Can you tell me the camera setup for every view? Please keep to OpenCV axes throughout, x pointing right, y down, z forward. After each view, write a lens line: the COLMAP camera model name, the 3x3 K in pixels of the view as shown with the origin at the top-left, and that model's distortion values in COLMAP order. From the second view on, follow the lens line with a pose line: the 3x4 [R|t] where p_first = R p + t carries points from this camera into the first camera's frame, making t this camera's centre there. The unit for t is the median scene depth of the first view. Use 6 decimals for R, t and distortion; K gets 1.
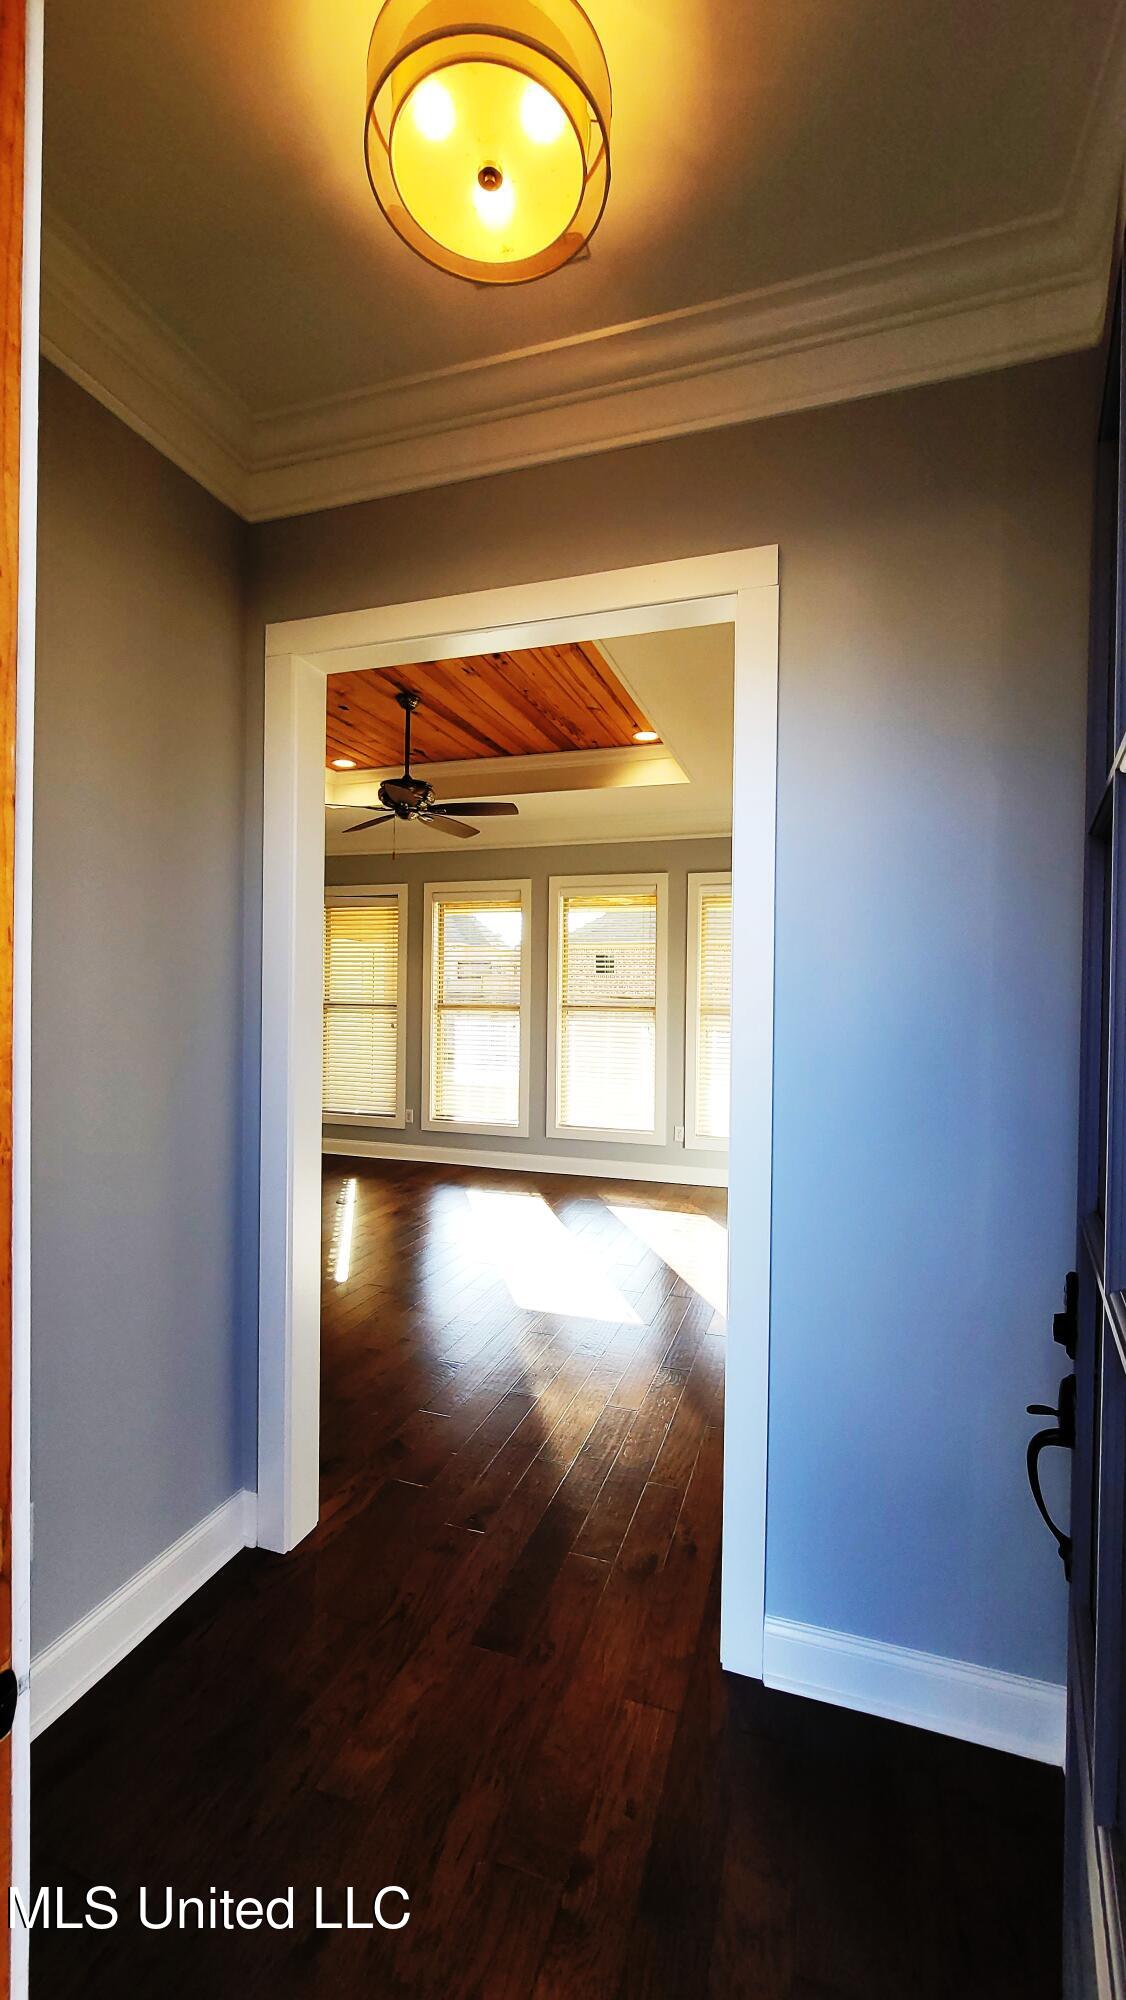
lens RADIAL K [[822.6, 0, 566.8], [0, 822.6, 1008.4], [0, 0, 1]] dist [-0.001606, 0.000500]
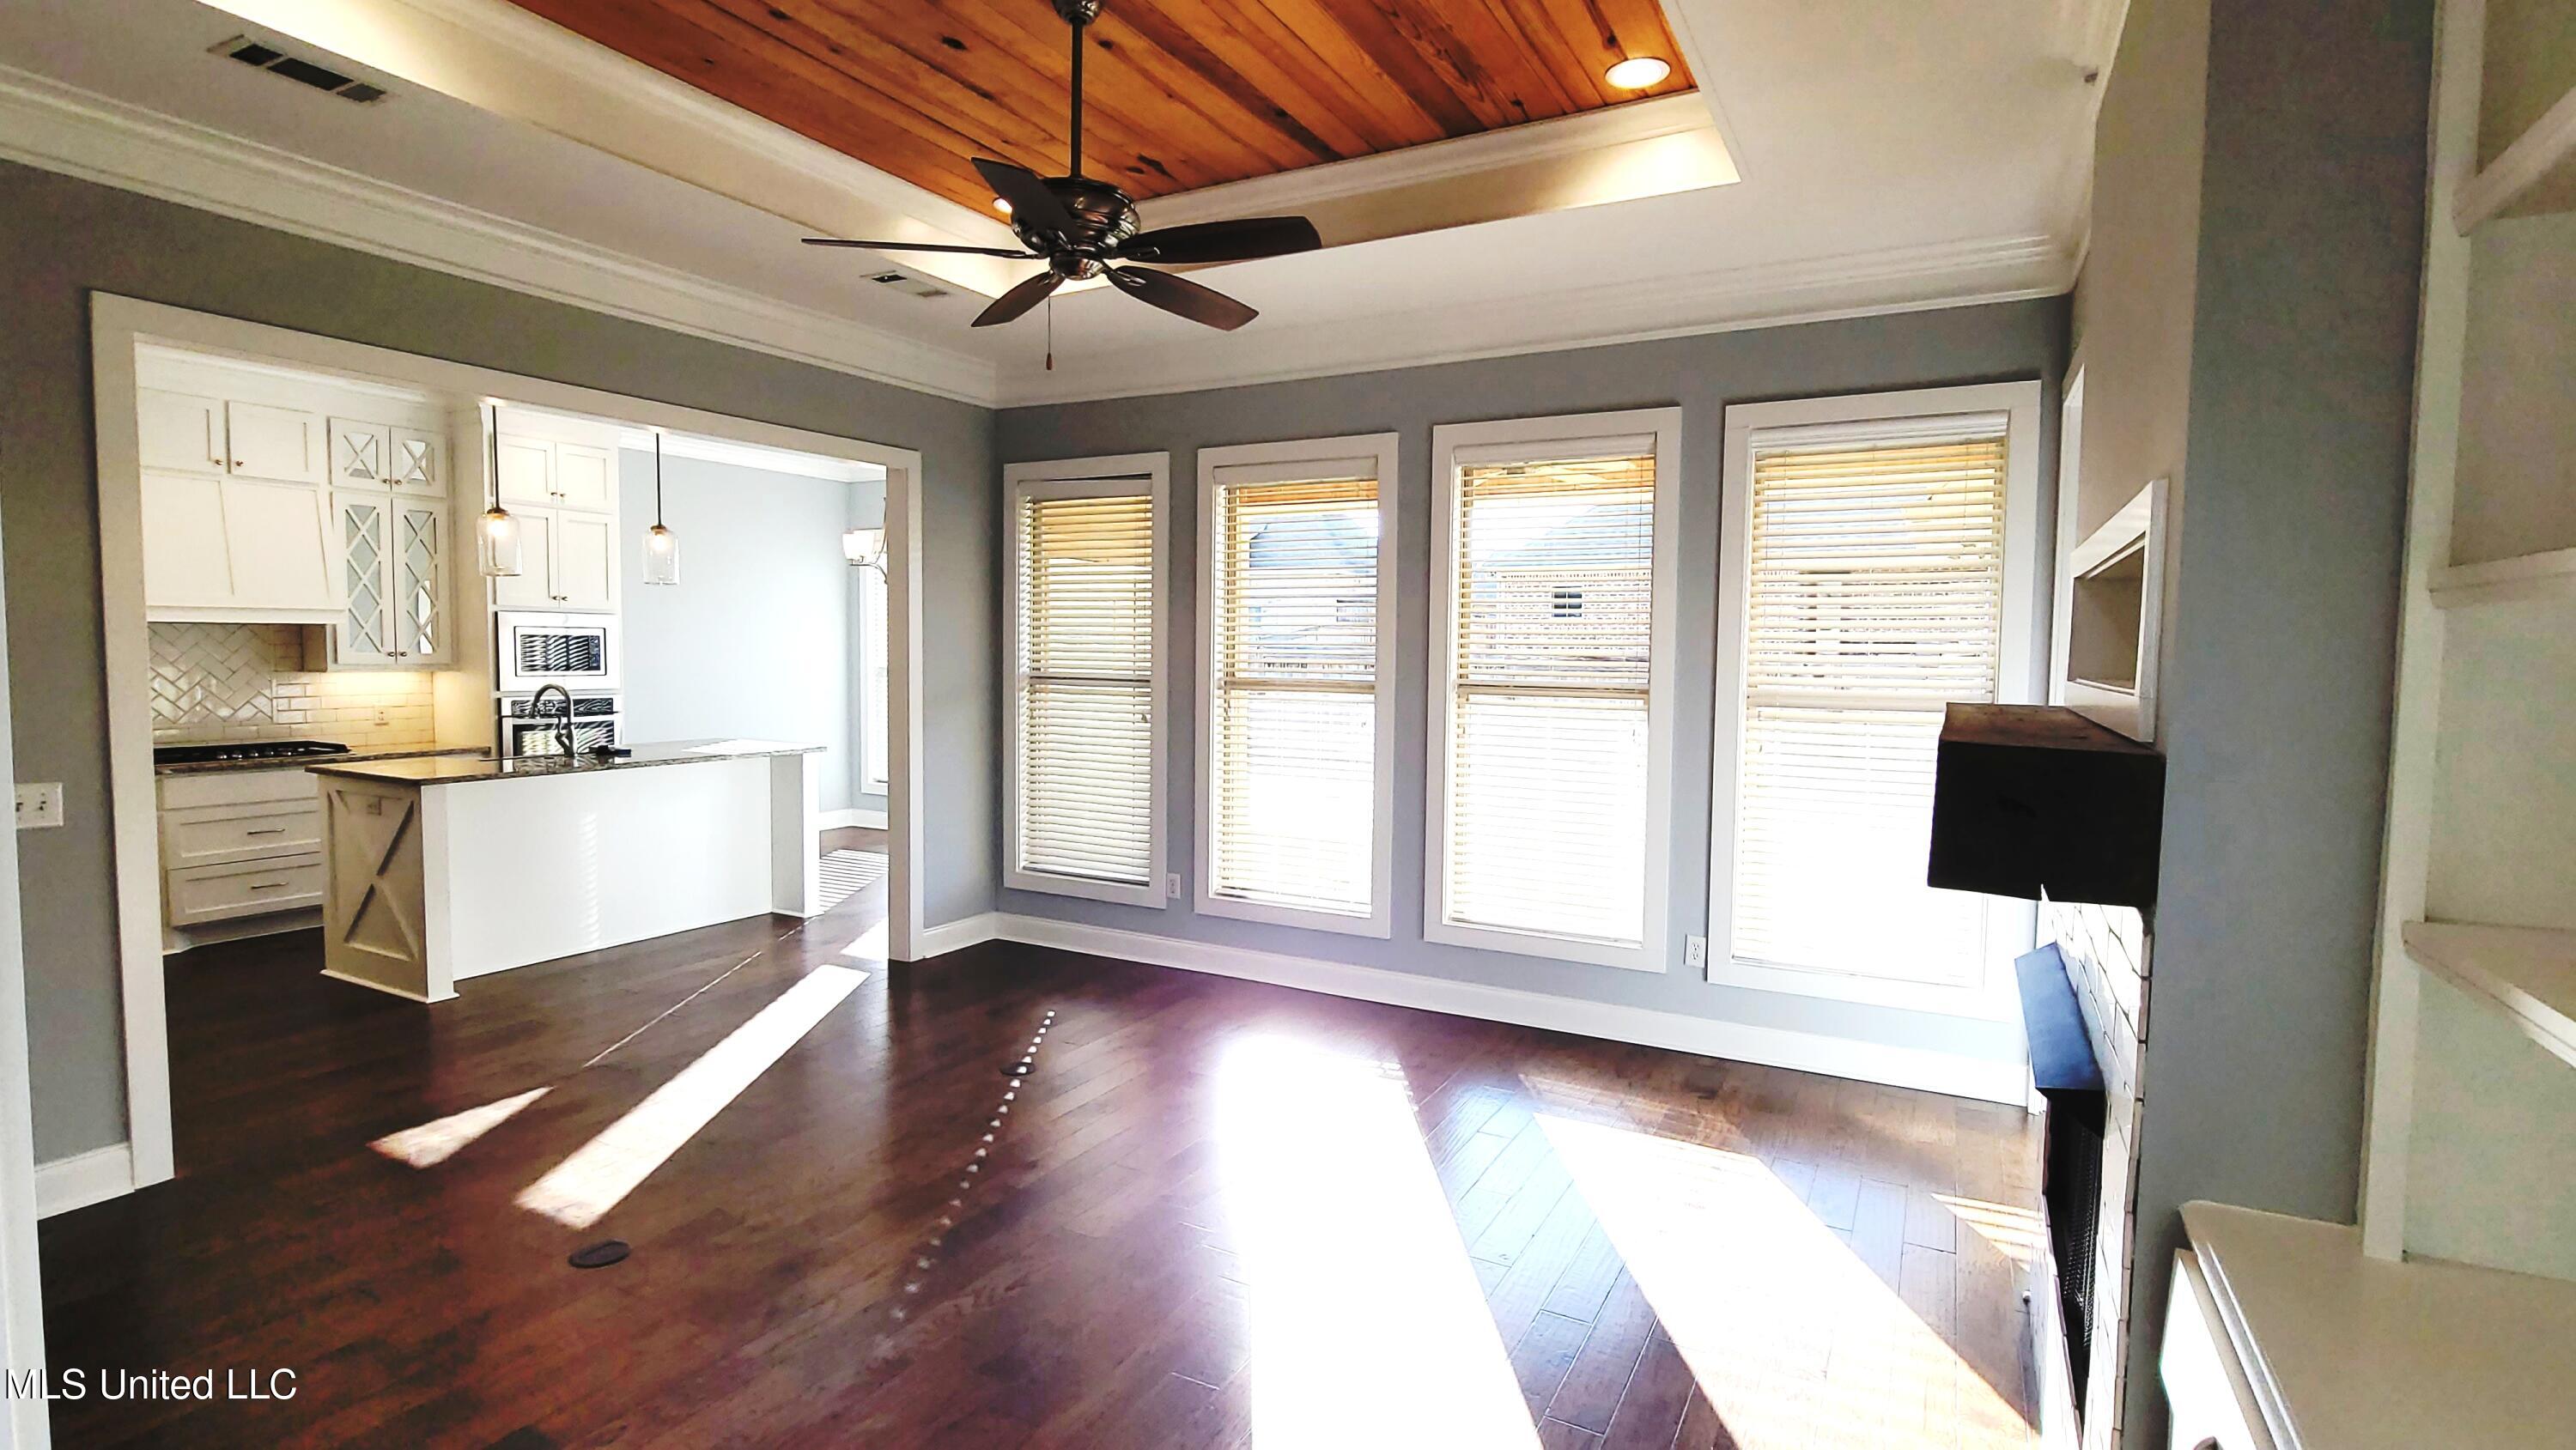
lens RADIAL K [[1198.4, 0, 1299.6], [0, 1198.4, 719.4], [0, 0, 1]] dist [-0.010800, -0.001266]
pose [[0.984864, 0.010010, -0.173037, 0.027811], [-0.002536, 0.999056, 0.043364, -0.014204], [0.173308, -0.042269, 0.983960, 0.276526]]
